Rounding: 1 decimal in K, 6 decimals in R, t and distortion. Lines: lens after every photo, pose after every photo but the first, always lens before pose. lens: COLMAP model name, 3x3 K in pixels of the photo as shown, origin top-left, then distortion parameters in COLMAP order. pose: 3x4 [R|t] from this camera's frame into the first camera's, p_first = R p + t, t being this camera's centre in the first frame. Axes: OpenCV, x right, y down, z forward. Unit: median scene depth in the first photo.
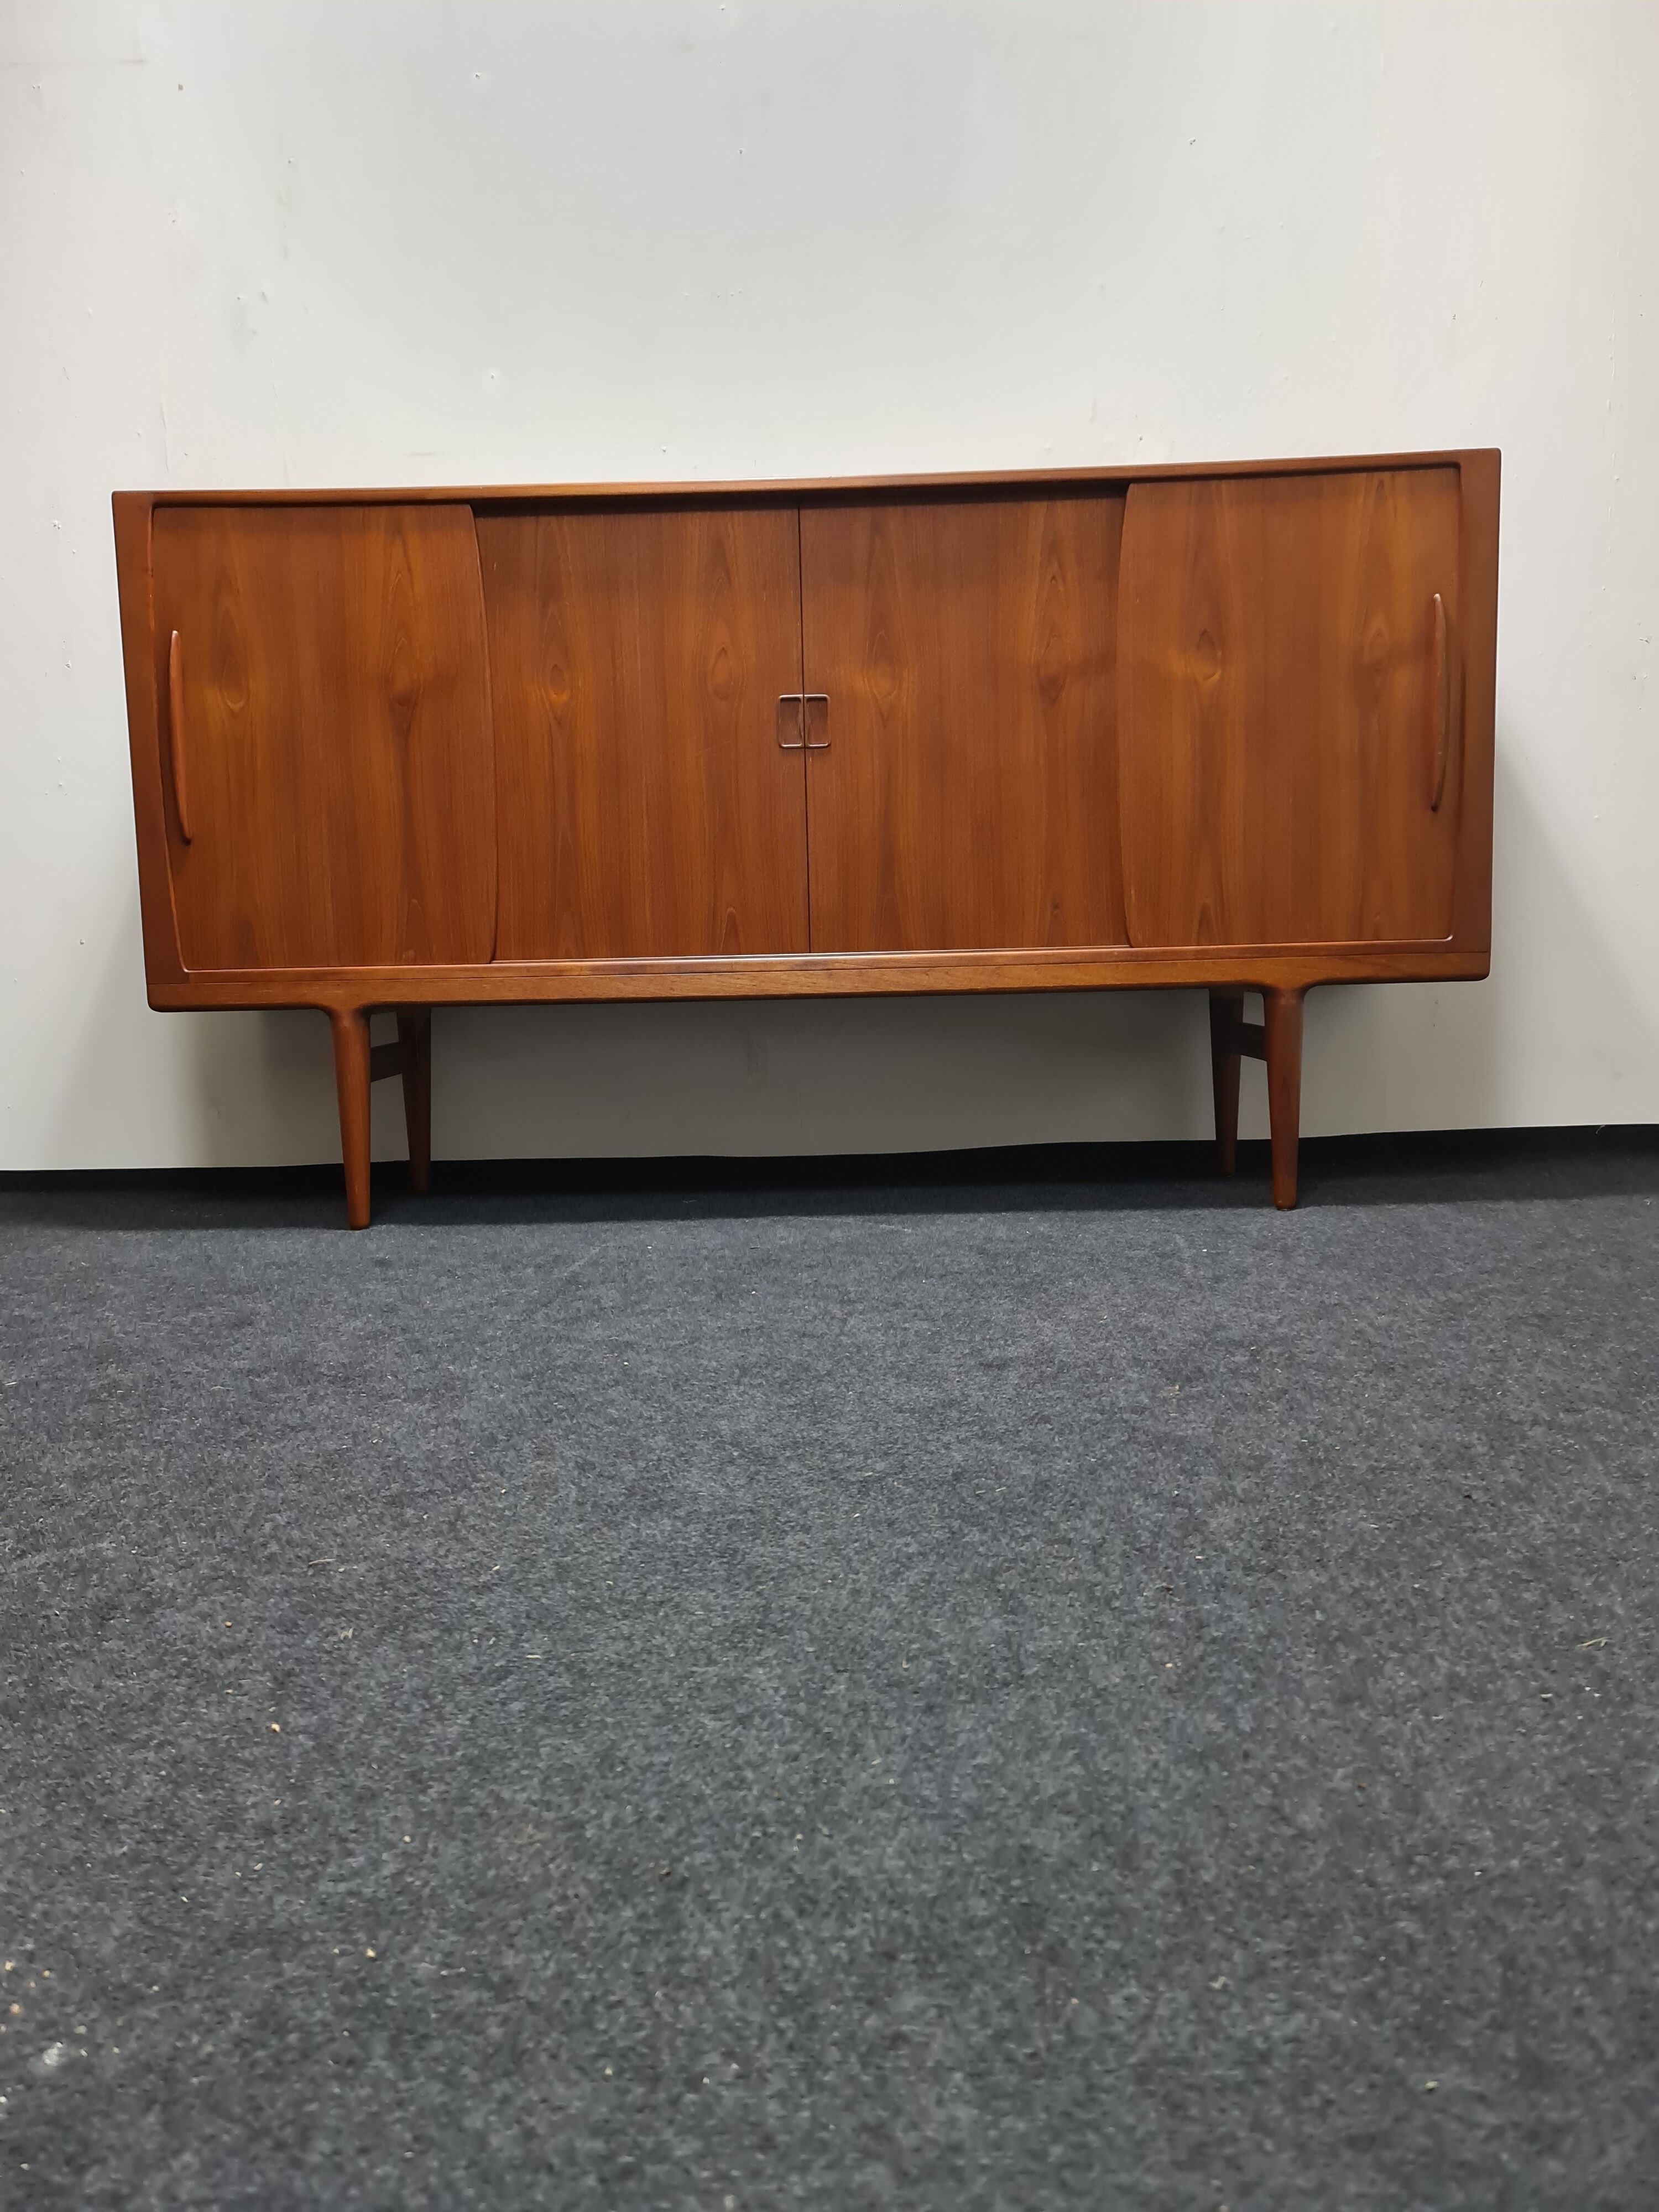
lens RADIAL K [[1632.1, 0, 826.6], [0, 1632.1, 1089.3], [0, 0, 1]] dist [0.046054, -0.047874]
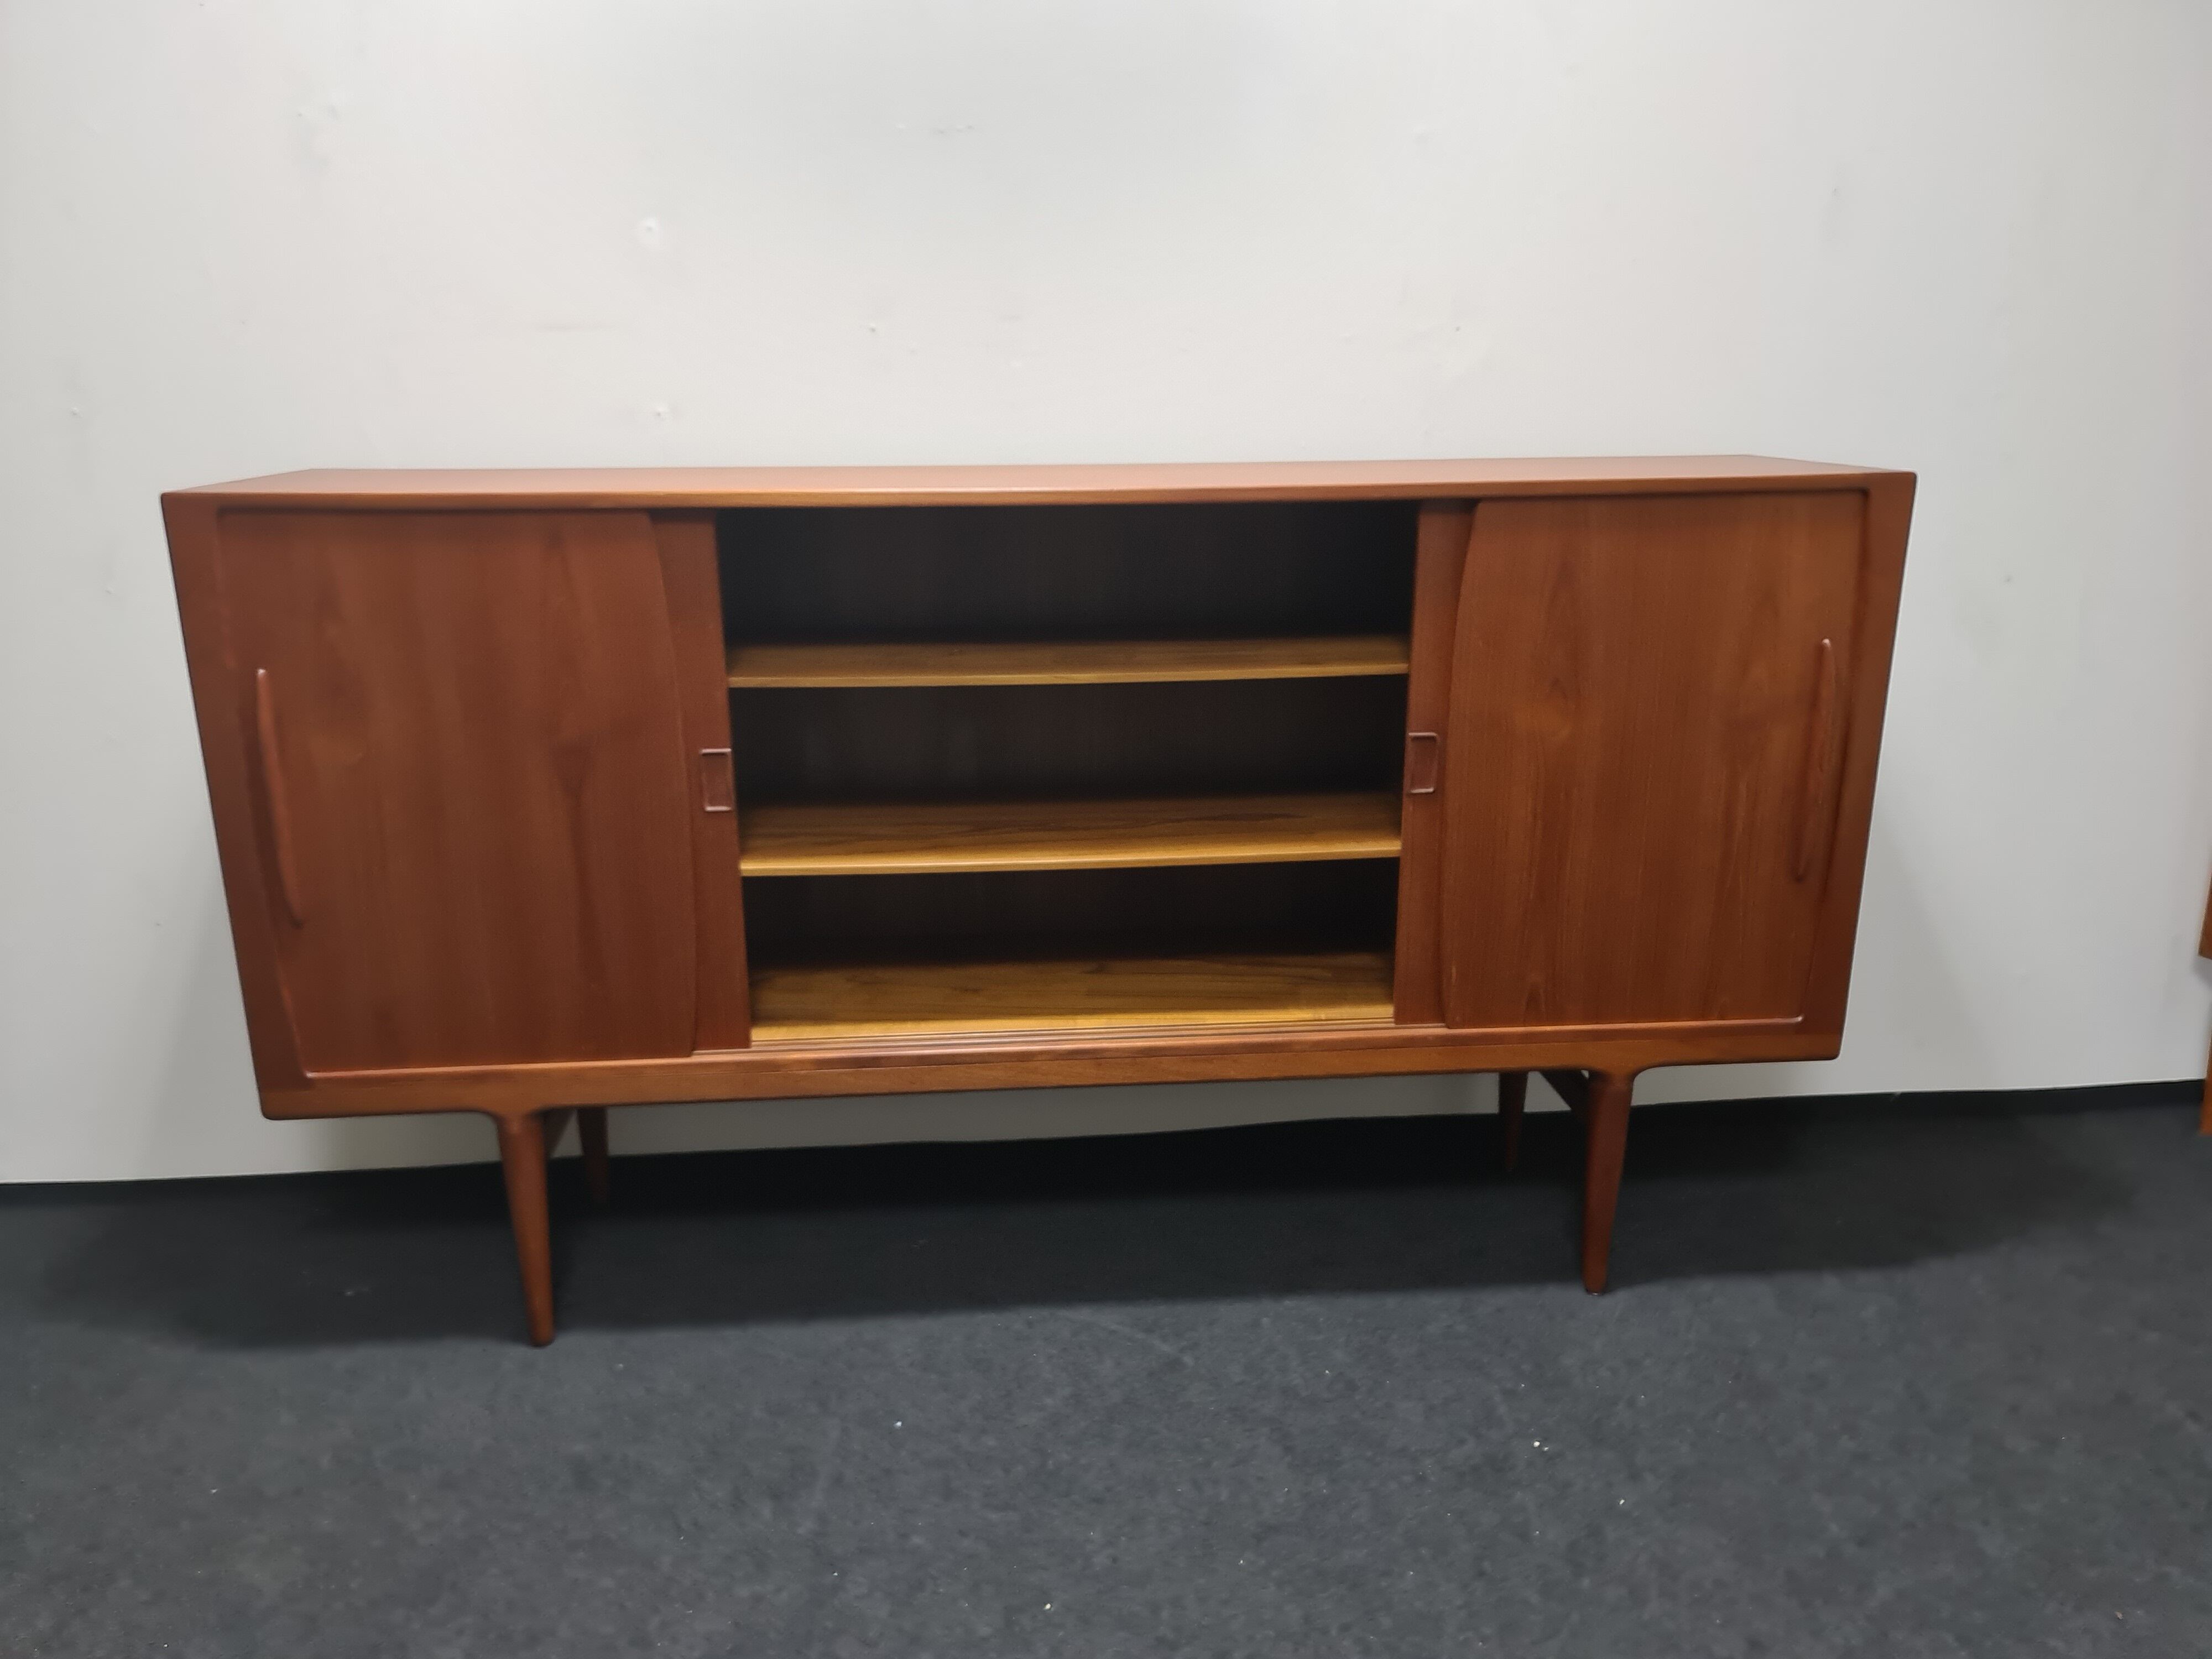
lens RADIAL K [[1632.1, 0, 1103.7], [0, 1632.1, 831.2], [0, 0, 1]] dist [0.046054, -0.047874]
pose [[0.995271, -0.004066, 0.097056, -0.079836], [-0.014103, 0.982489, 0.185785, -0.354500], [-0.096112, -0.186275, 0.977785, 0.193528]]
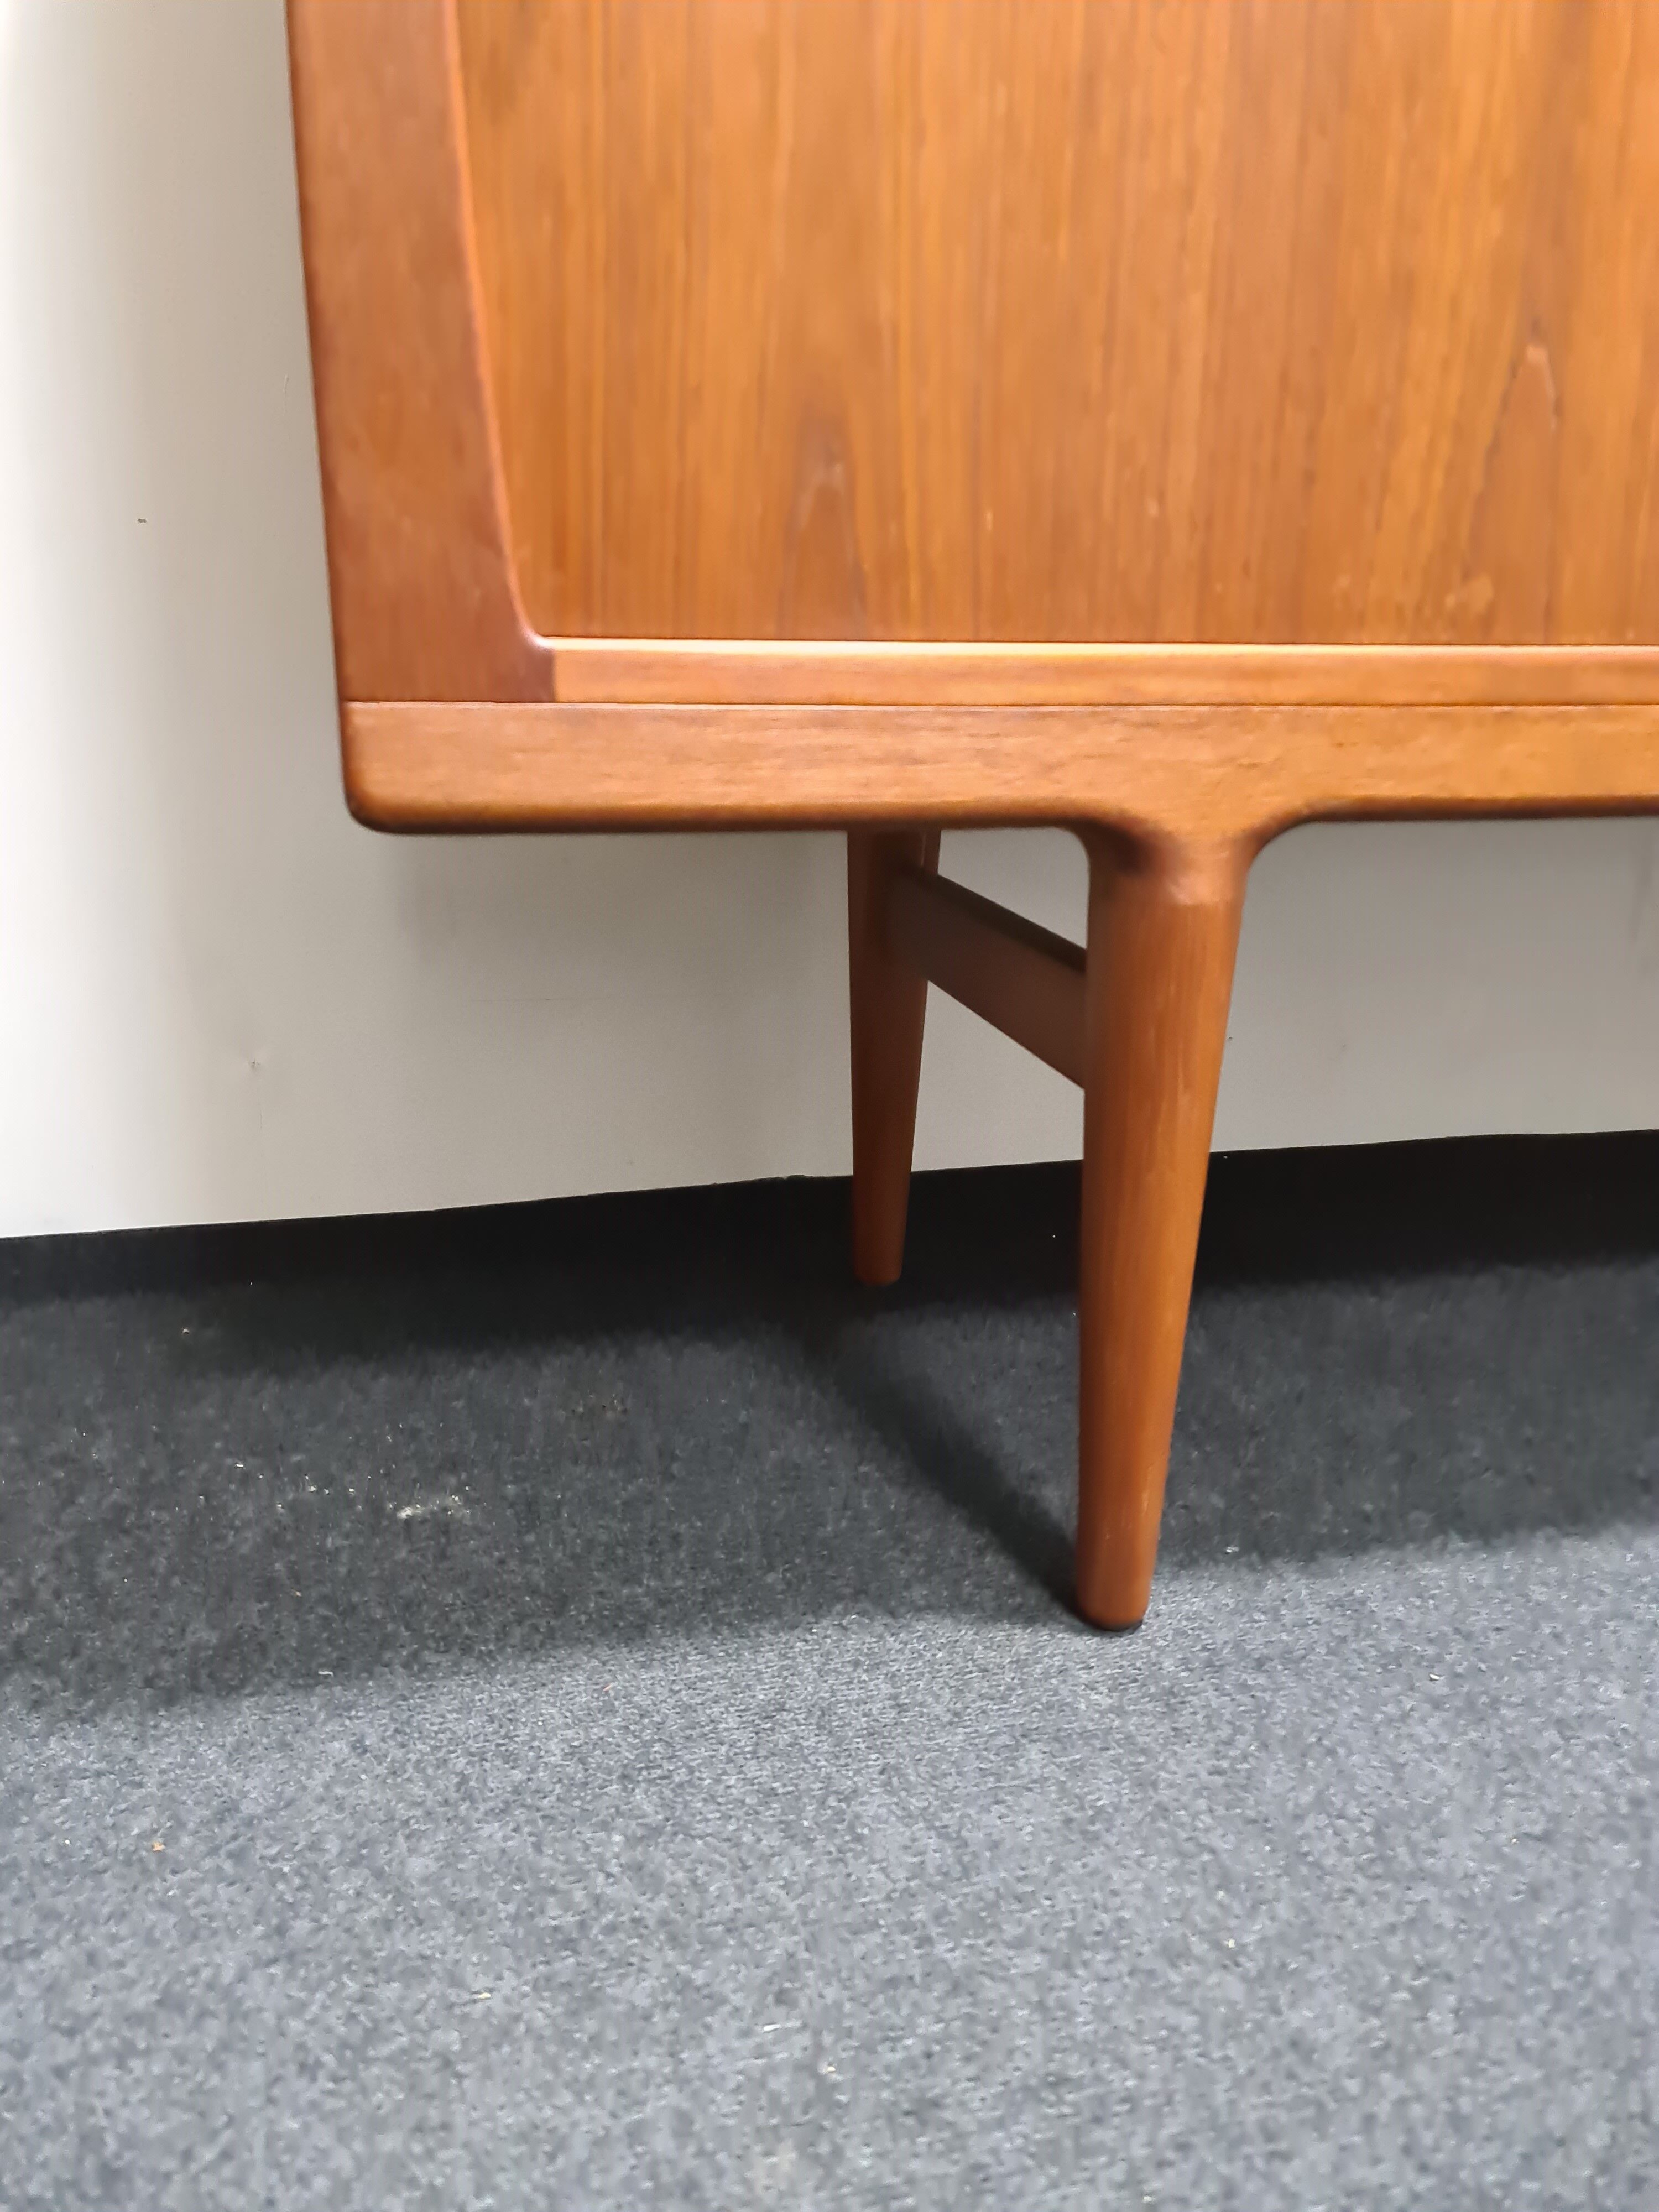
lens RADIAL K [[1632.1, 0, 816.5], [0, 1632.1, 1120.3], [0, 0, 1]] dist [0.046054, -0.047874]
pose [[0.969068, -0.034714, 0.244339, -0.418739], [-0.019500, 0.976192, 0.216030, -0.059354], [-0.246021, -0.214112, 0.945320, 0.801346]]
